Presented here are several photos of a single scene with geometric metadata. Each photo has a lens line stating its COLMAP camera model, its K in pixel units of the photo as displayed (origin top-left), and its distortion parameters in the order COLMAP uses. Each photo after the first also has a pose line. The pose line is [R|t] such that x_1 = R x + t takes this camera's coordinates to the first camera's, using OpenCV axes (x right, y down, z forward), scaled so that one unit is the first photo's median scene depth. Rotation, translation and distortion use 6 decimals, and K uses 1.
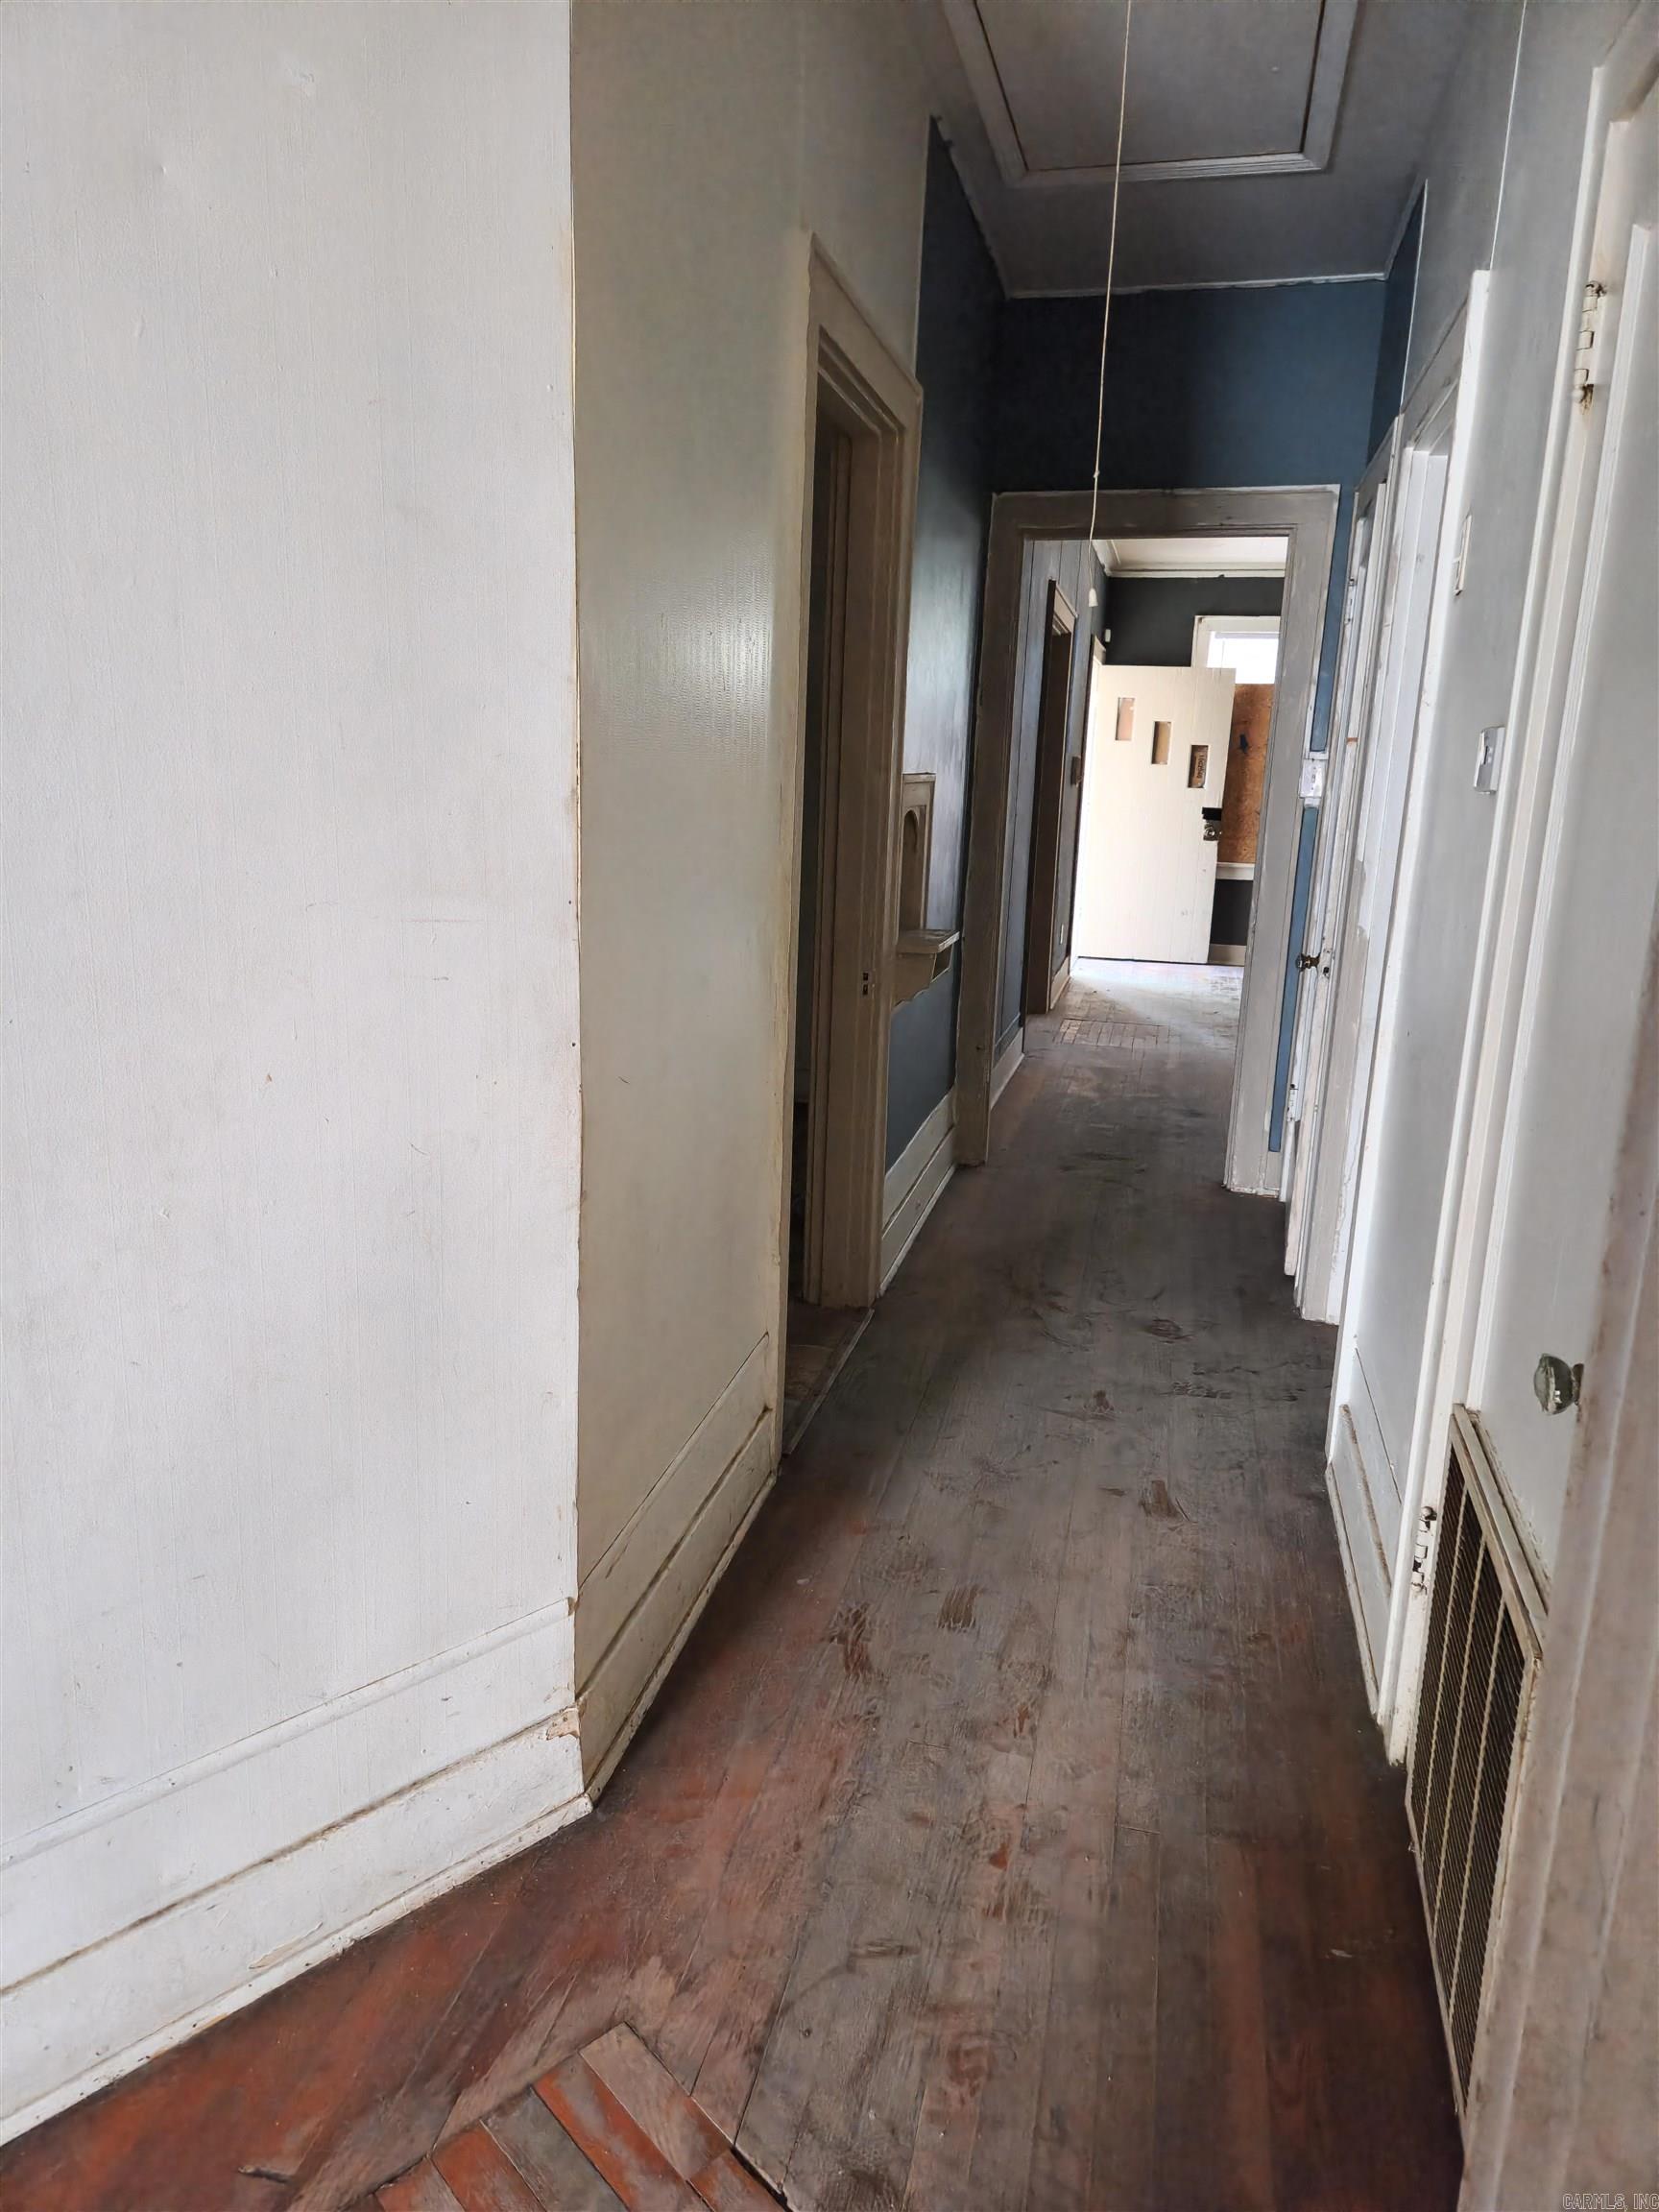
lens RADIAL K [[1477.7, 0, 835.4], [0, 1477.7, 1101.7], [0, 0, 1]] dist [0.053036, -0.047533]
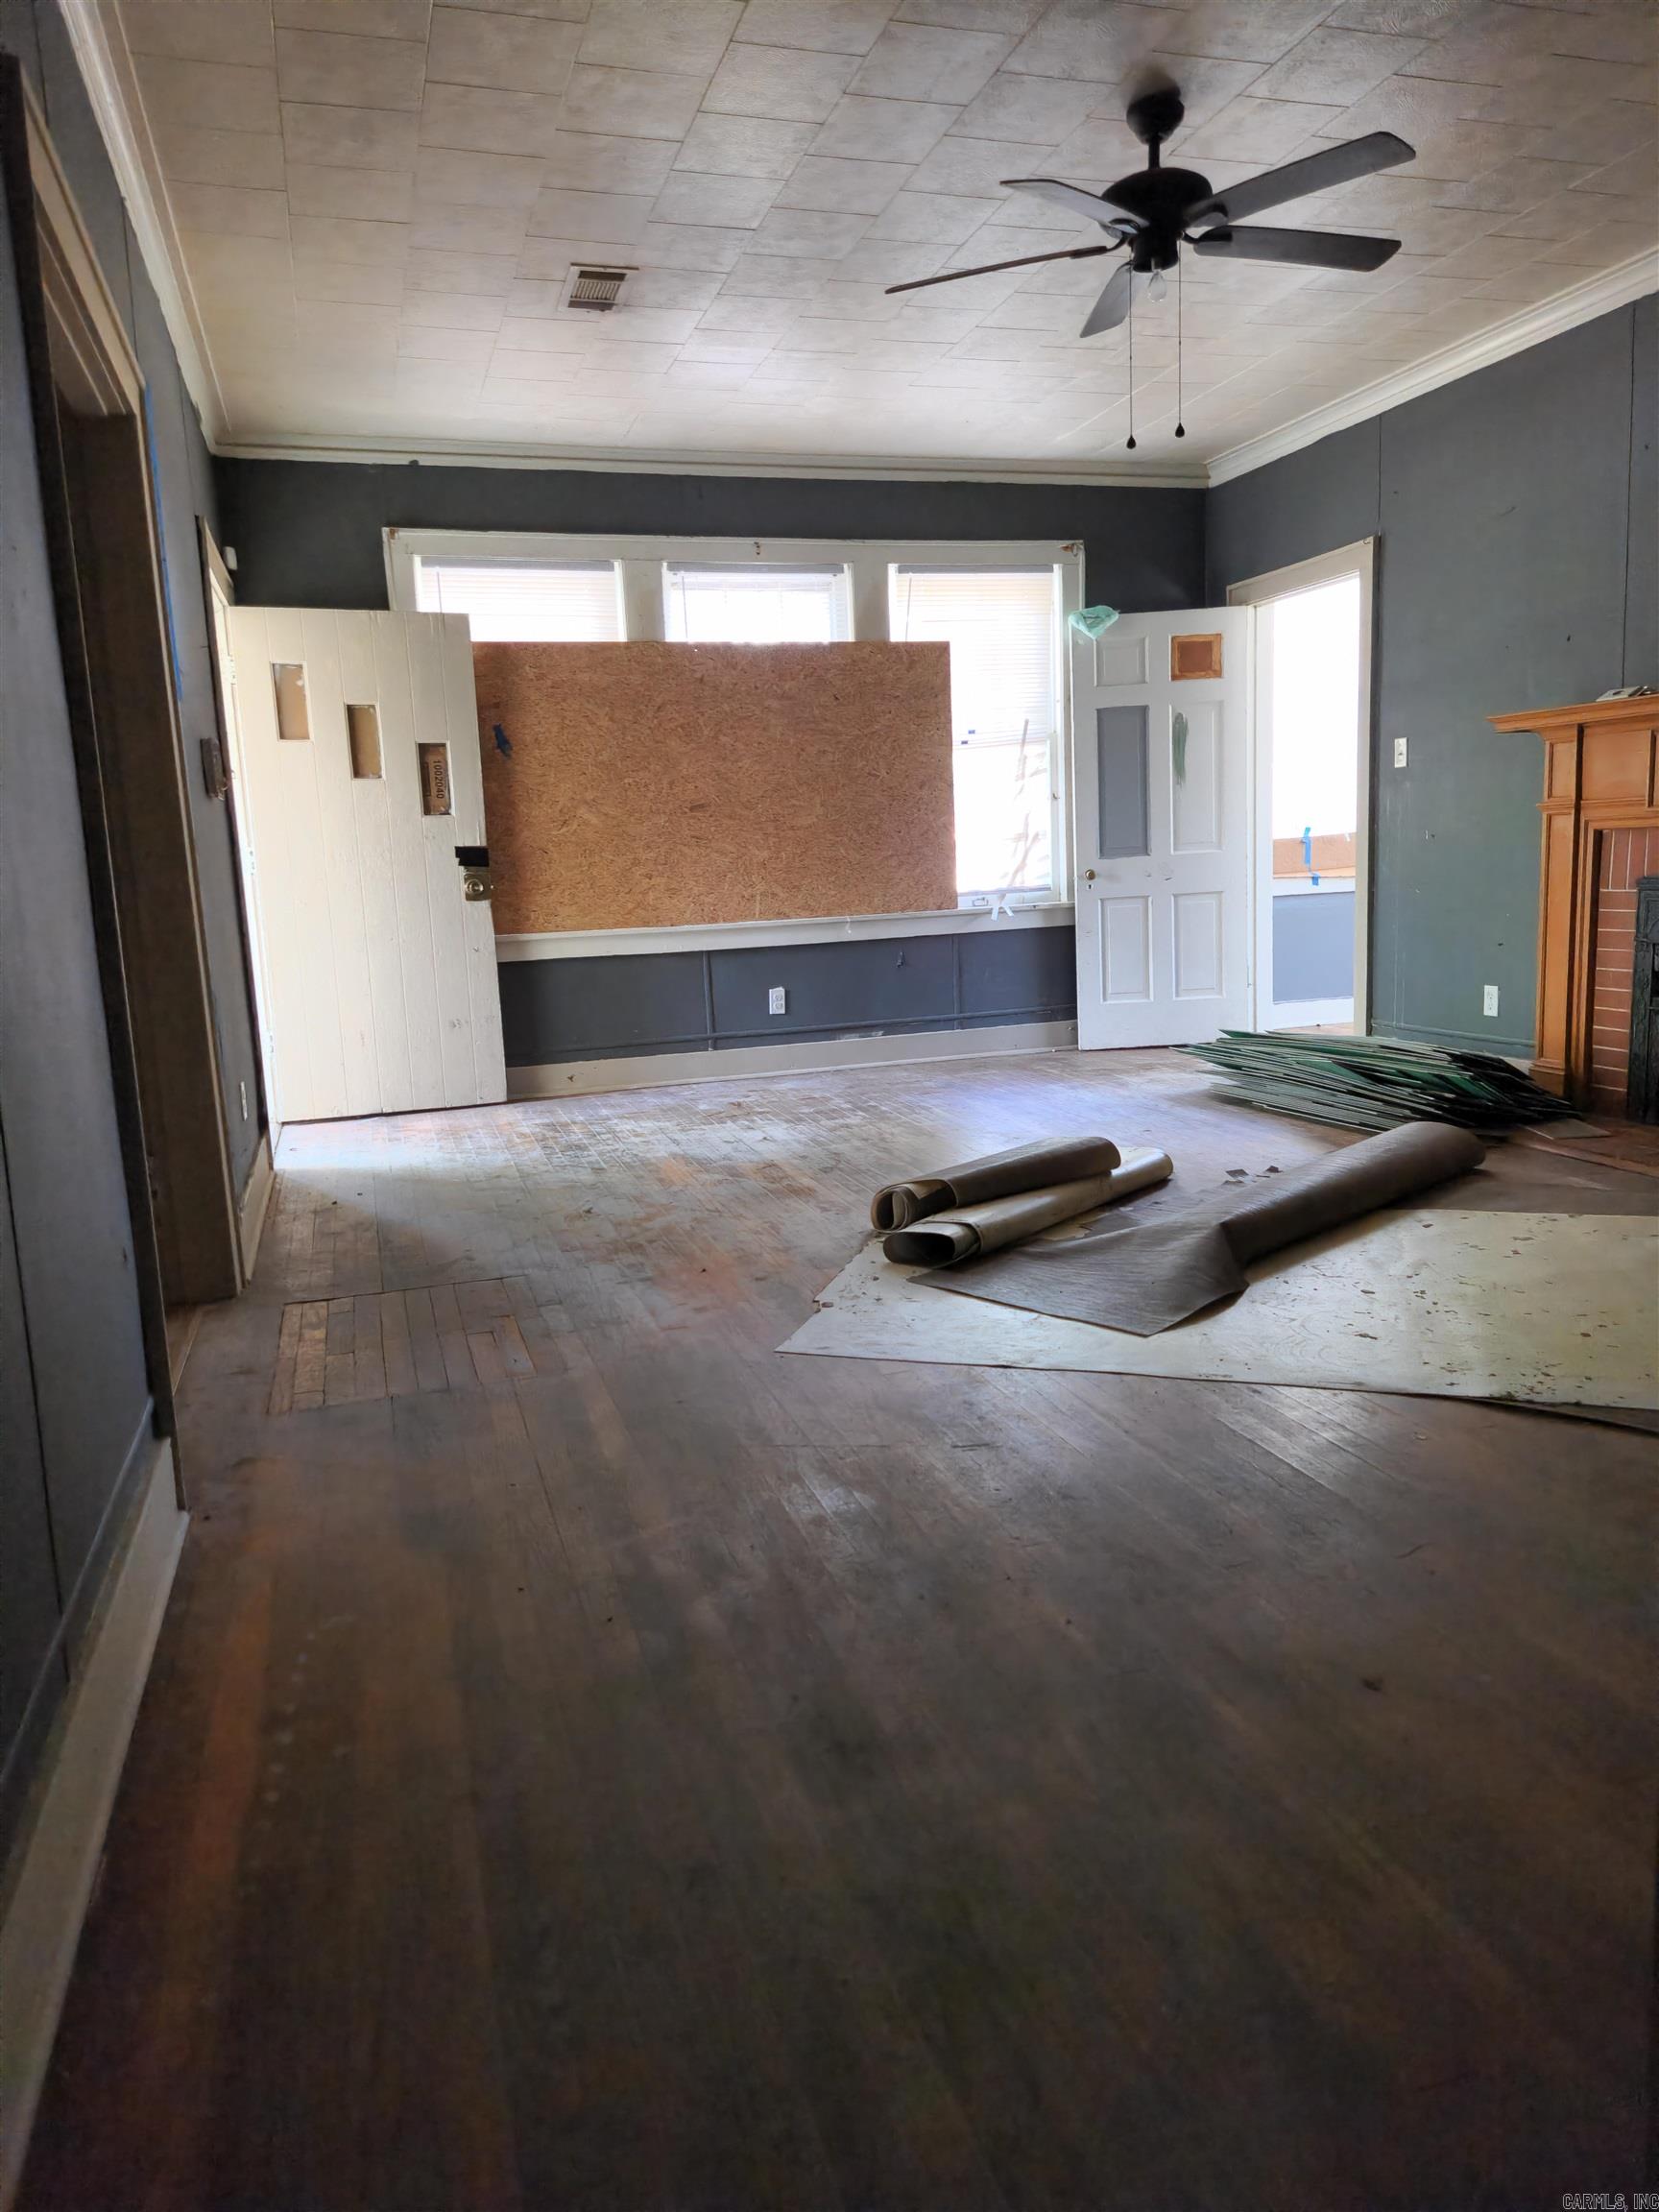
lens RADIAL K [[1477.7, 0, 826.0], [0, 1477.7, 1115.5], [0, 0, 1]] dist [0.053036, -0.047533]
pose [[0.859190, -0.155216, 0.487546, 0.068968], [0.182684, 0.983131, -0.008948, -0.060503], [-0.477933, 0.096755, 0.873051, 0.424408]]
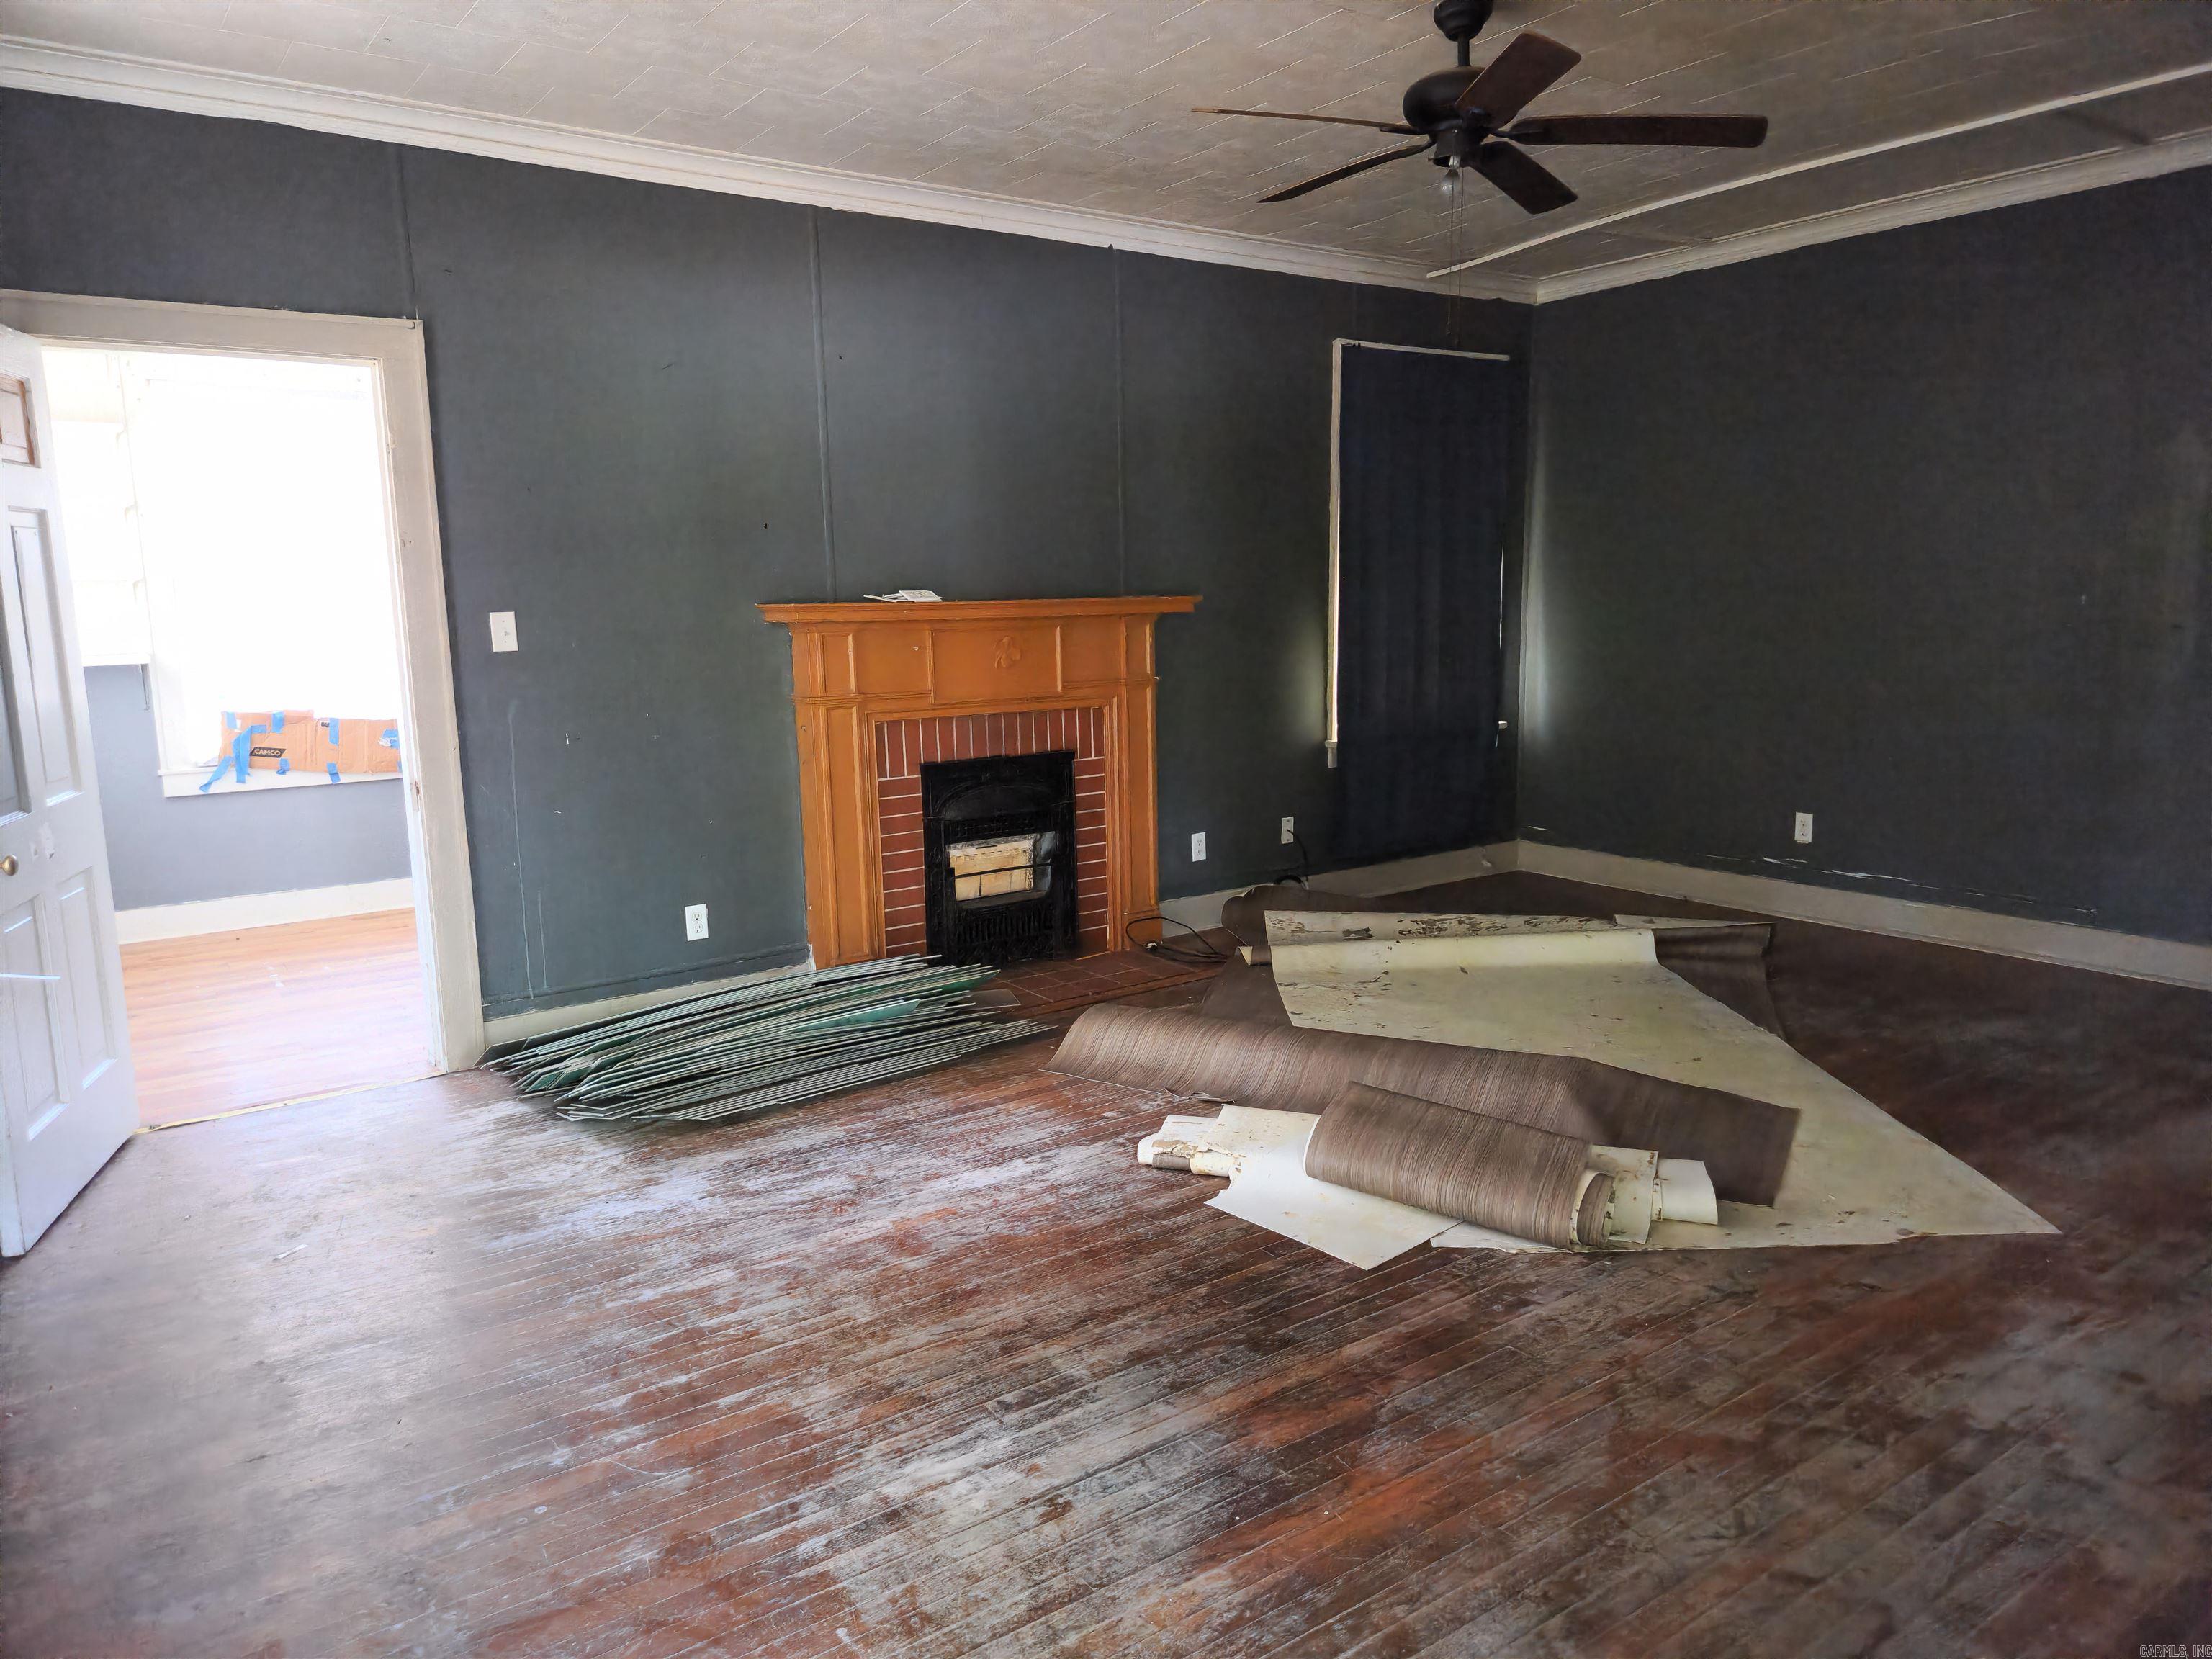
lens RADIAL K [[1477.7, 0, 1095.8], [0, 1477.7, 826.9], [0, 0, 1]] dist [0.053036, -0.047533]
pose [[-0.750109, -0.121439, 0.650069, 0.220155], [0.145151, 0.928791, 0.340996, -0.355339], [-0.645188, 0.350142, -0.679067, 1.429783]]
